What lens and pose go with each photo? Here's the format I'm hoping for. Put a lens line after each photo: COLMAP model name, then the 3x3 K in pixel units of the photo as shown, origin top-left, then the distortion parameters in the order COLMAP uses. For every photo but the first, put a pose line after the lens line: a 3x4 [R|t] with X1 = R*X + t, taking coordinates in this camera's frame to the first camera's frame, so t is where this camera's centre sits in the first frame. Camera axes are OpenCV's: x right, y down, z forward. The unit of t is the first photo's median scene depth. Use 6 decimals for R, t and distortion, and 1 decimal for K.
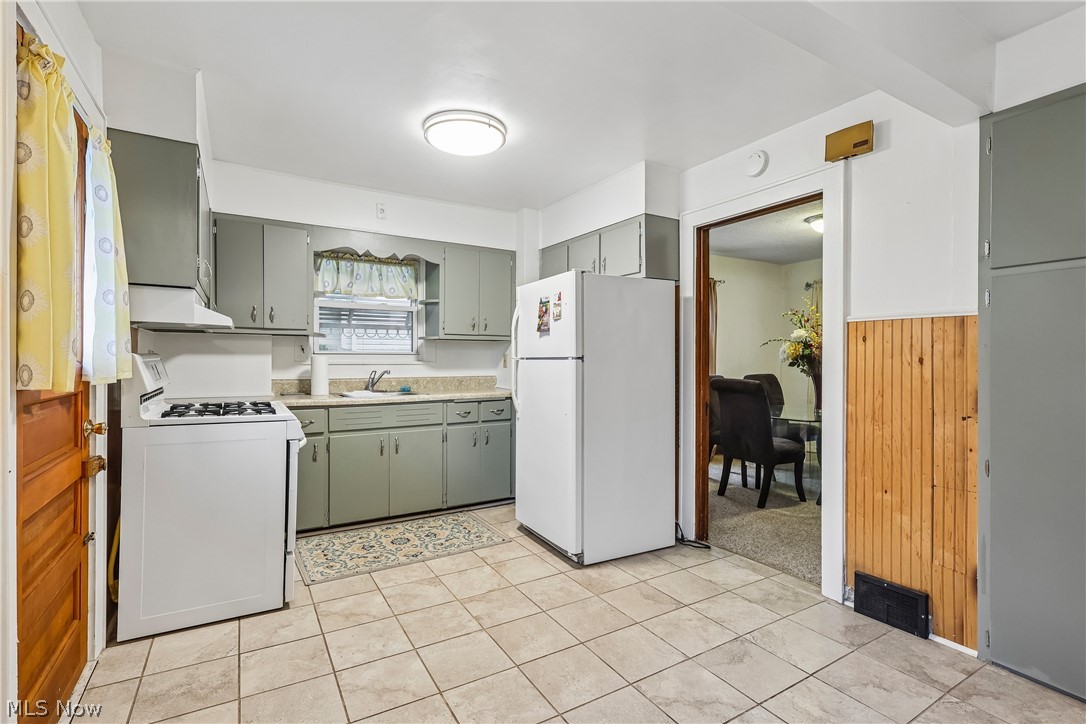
lens RADIAL K [[508.5, 0, 538.3], [0, 508.5, 361.9], [0, 0, 1]] dist [0.011125, 0.000073]
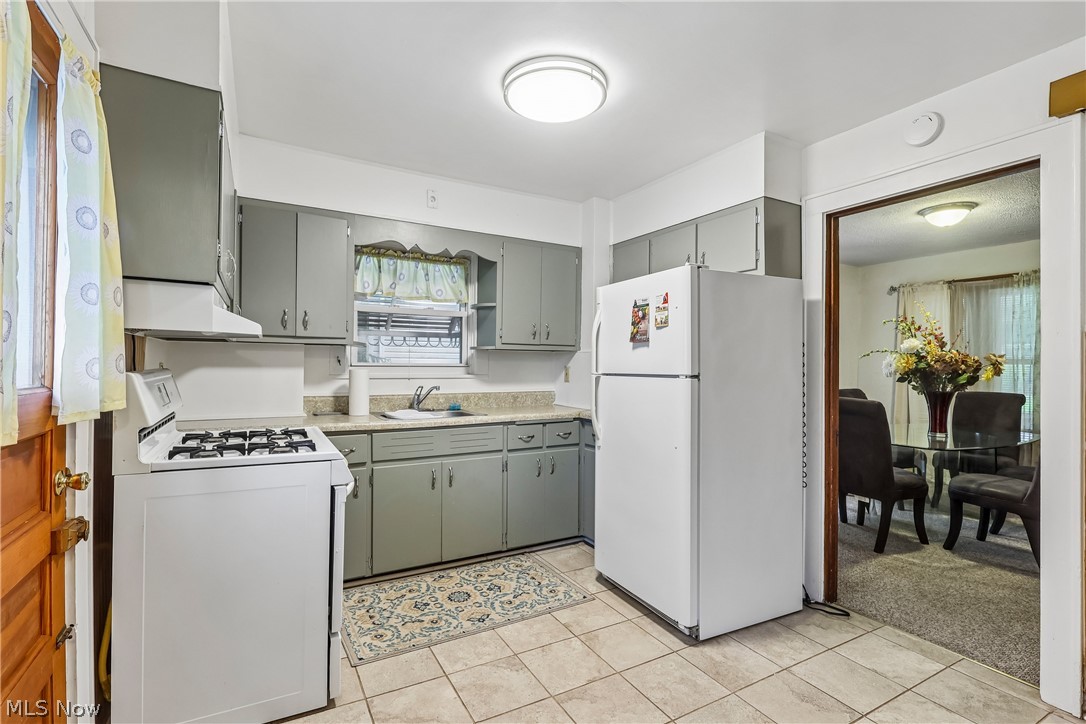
lens RADIAL K [[505.4, 0, 541.4], [0, 505.4, 366.6], [0, 0, 1]] dist [-0.000858, 0.000156]
pose [[0.999707, 0.005351, -0.023592, -0.125028], [-0.005428, 0.999980, -0.003206, -0.017291], [0.023575, 0.003333, 0.999717, 0.194762]]
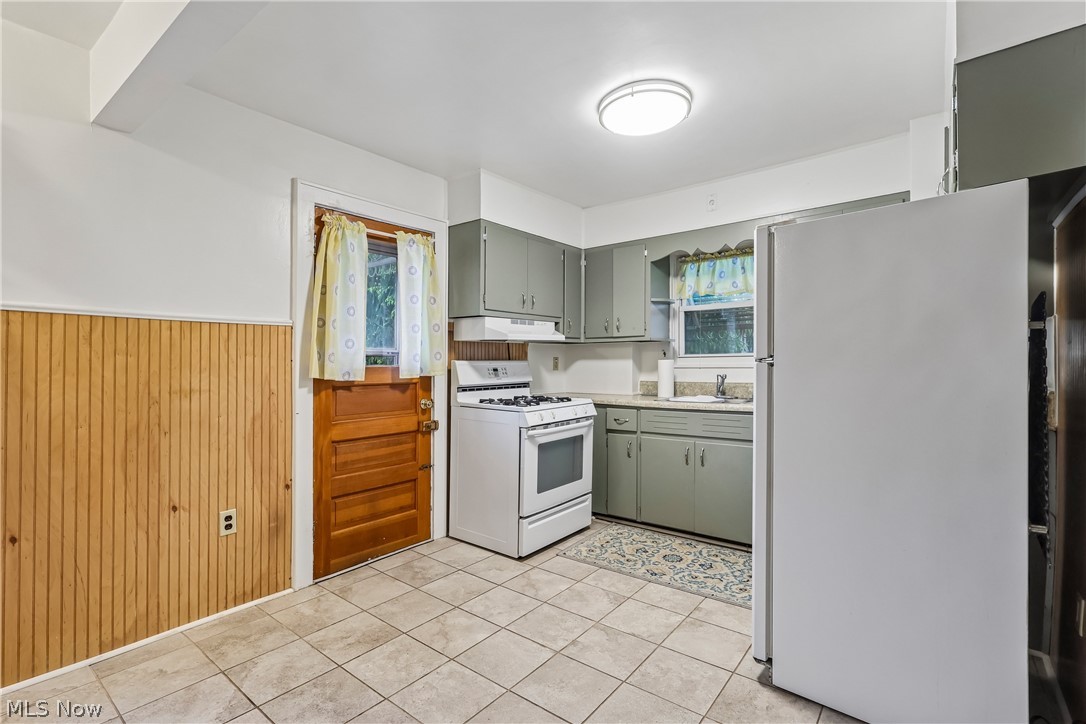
lens RADIAL K [[512.0, 0, 523.9], [0, 512.0, 357.1], [0, 0, 1]] dist [0.010765, 0.000096]
pose [[0.336505, -0.016434, -0.941538, 0.544383], [0.003318, 0.999862, -0.016266, -0.001250], [0.941676, 0.002349, 0.336513, 0.442013]]
